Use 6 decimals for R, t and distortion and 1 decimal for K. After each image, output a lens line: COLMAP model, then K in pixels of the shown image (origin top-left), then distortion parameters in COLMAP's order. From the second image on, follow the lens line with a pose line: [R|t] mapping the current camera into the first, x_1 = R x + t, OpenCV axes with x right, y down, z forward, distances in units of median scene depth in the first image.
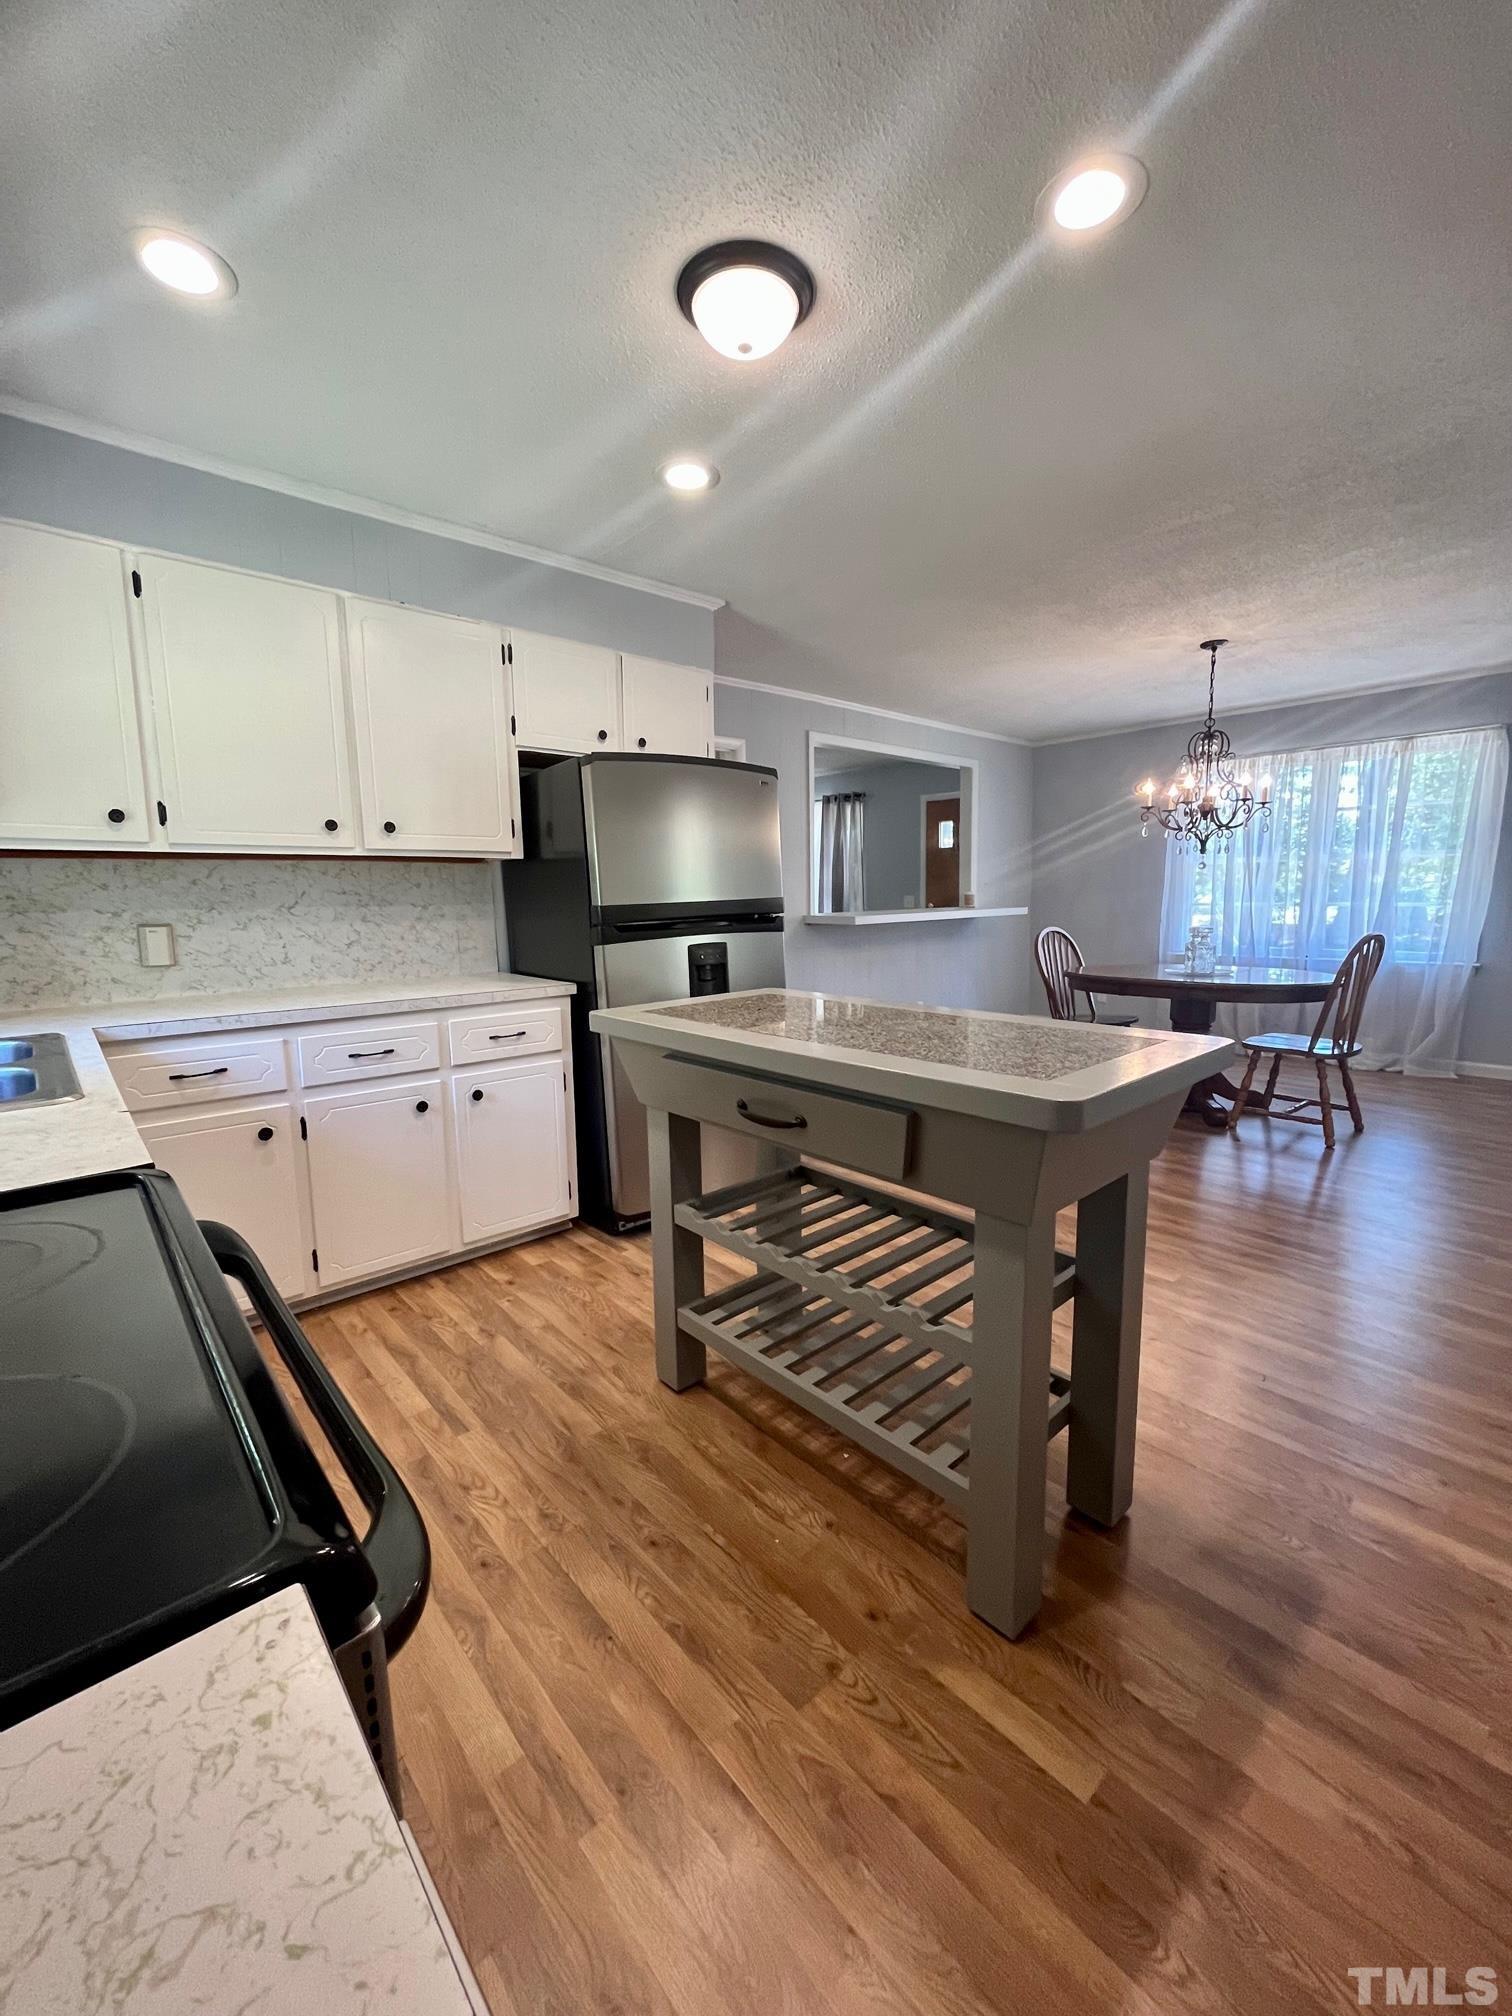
lens RADIAL K [[816.6, 0, 756.0], [0, 816.6, 1008.0], [0, 0, 1]] dist [0.002481, 0.000078]
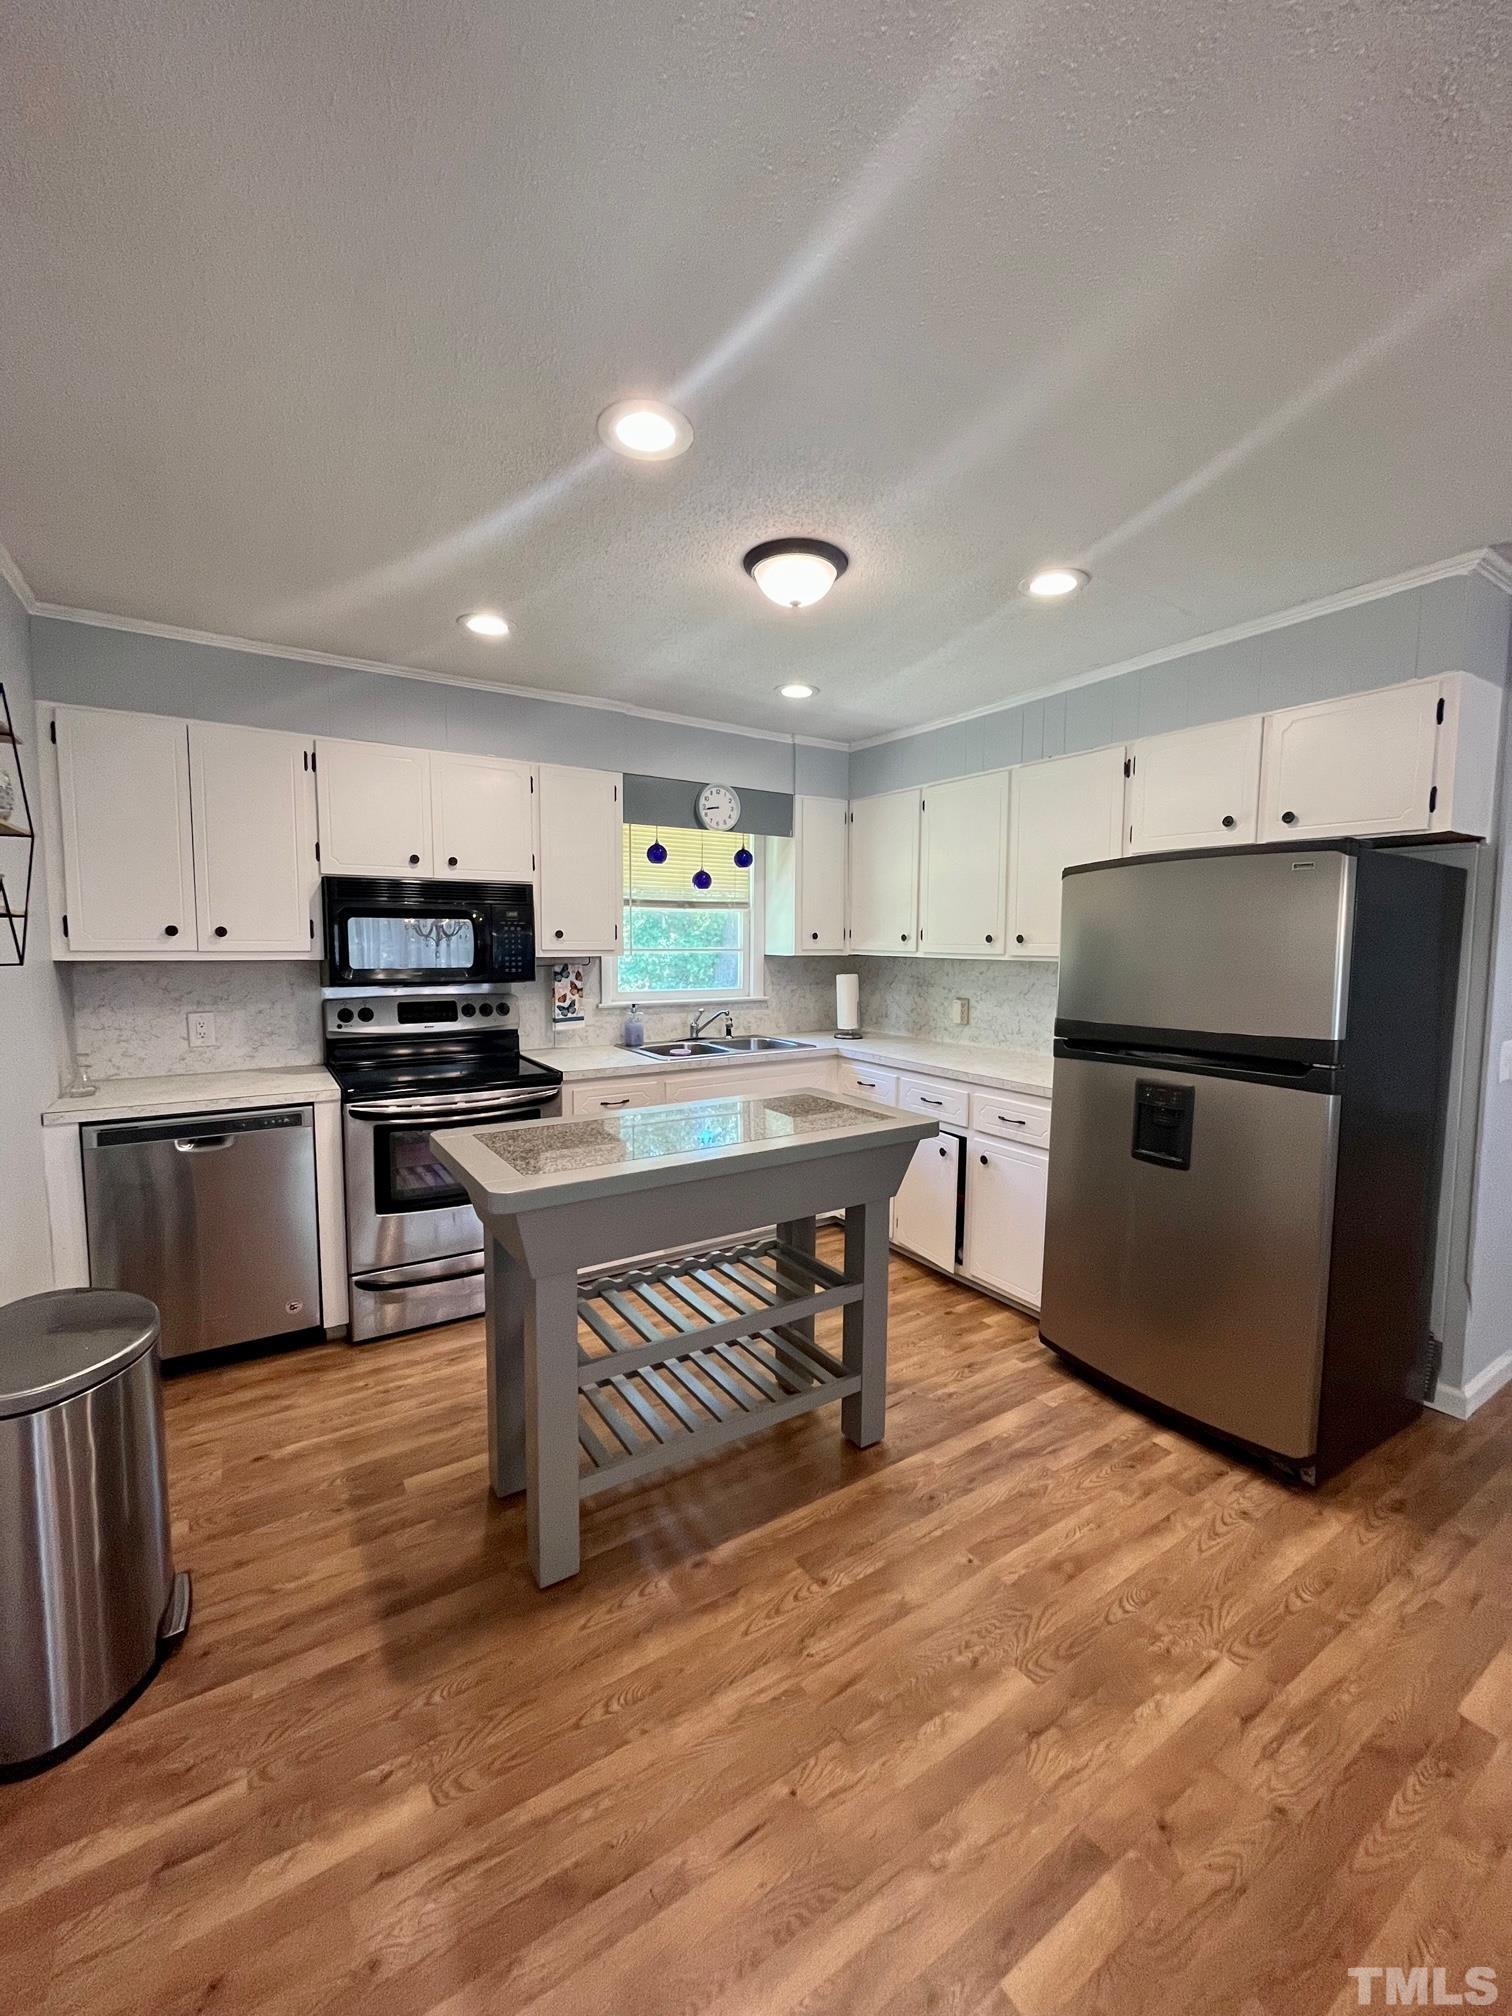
lens RADIAL K [[798.8, 0, 756.0], [0, 798.8, 1008.0], [0, 0, 1]] dist [0.001936, -0.000025]
pose [[-0.149896, 0.100978, -0.983532, 0.984669], [-0.139320, 0.982688, 0.122124, -0.245200], [0.978837, 0.155331, -0.133233, 0.915700]]
